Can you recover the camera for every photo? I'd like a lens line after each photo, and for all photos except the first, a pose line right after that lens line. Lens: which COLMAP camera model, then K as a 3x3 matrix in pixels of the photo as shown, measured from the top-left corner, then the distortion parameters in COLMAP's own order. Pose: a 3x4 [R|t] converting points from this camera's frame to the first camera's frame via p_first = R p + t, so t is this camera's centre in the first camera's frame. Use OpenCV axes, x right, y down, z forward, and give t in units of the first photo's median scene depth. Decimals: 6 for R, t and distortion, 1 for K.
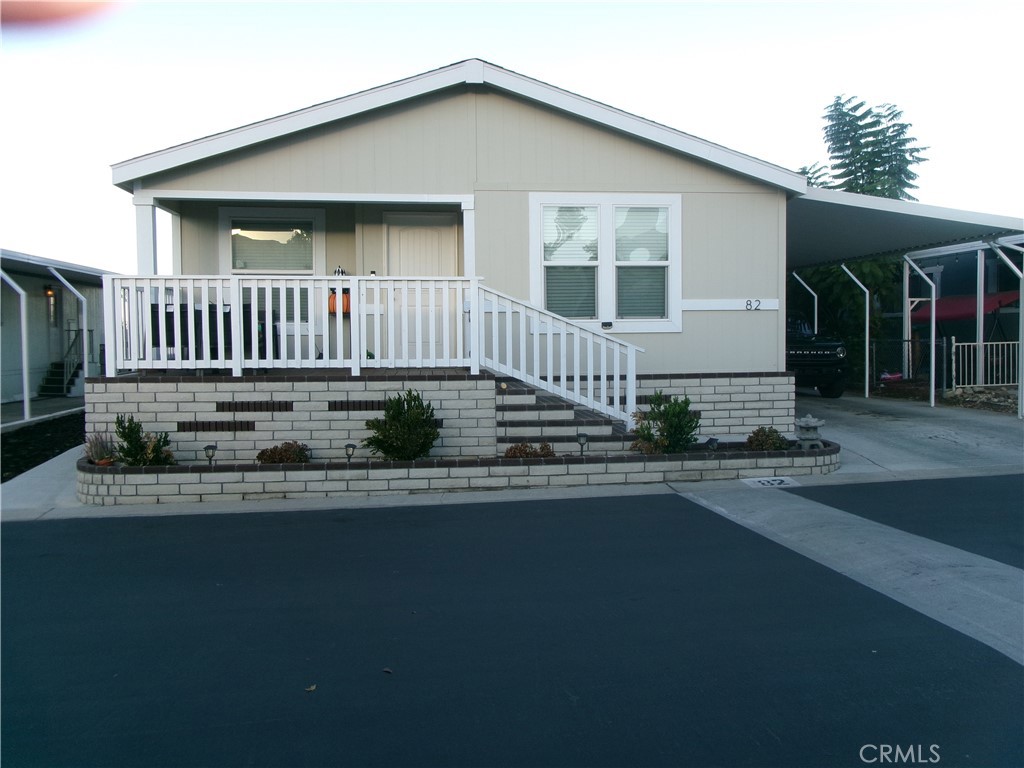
lens RADIAL K [[831.3, 0, 507.0], [0, 831.3, 381.2], [0, 0, 1]] dist [-0.000949, 0.003906]
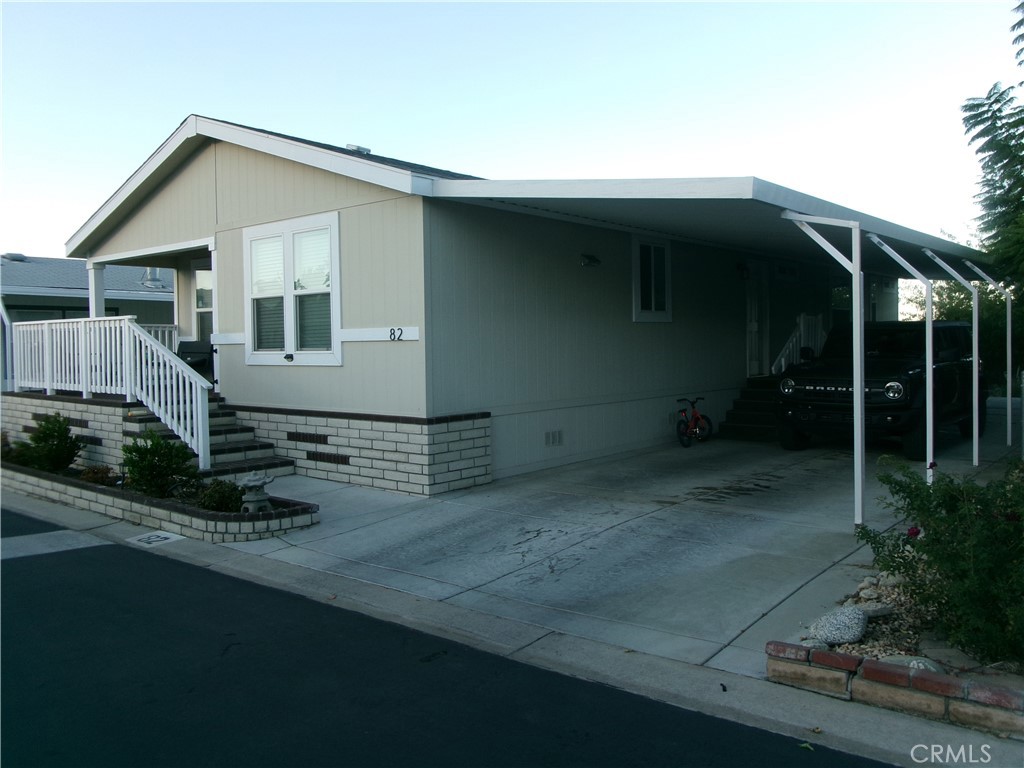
lens RADIAL K [[831.3, 0, 504.7], [0, 831.3, 385.6], [0, 0, 1]] dist [-0.000949, 0.003906]
pose [[0.667429, 0.037494, -0.743729, 0.978497], [-0.031923, 0.999254, 0.021728, -0.062113], [0.743989, 0.009240, 0.668128, 0.530369]]
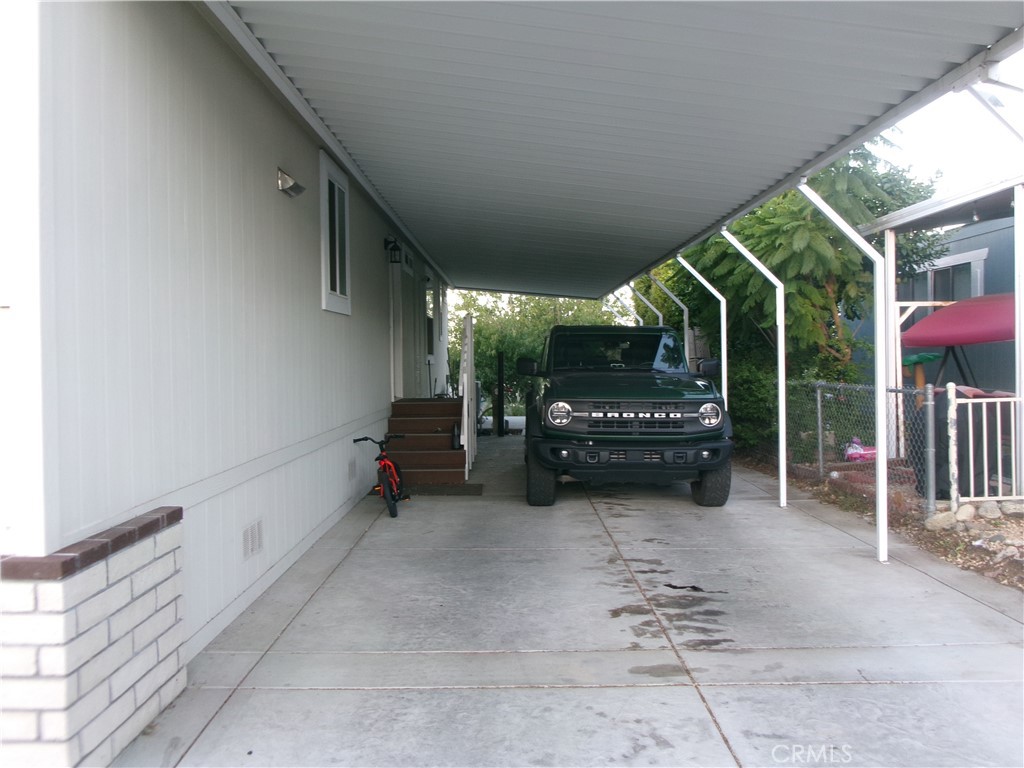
lens RADIAL K [[831.3, 0, 505.5], [0, 831.3, 380.6], [0, 0, 1]] dist [-0.000949, 0.003906]
pose [[0.993614, 0.005979, -0.112676, 0.502688], [-0.009068, 0.999596, -0.026930, -0.058657], [0.112469, 0.027780, 0.993267, 0.772331]]
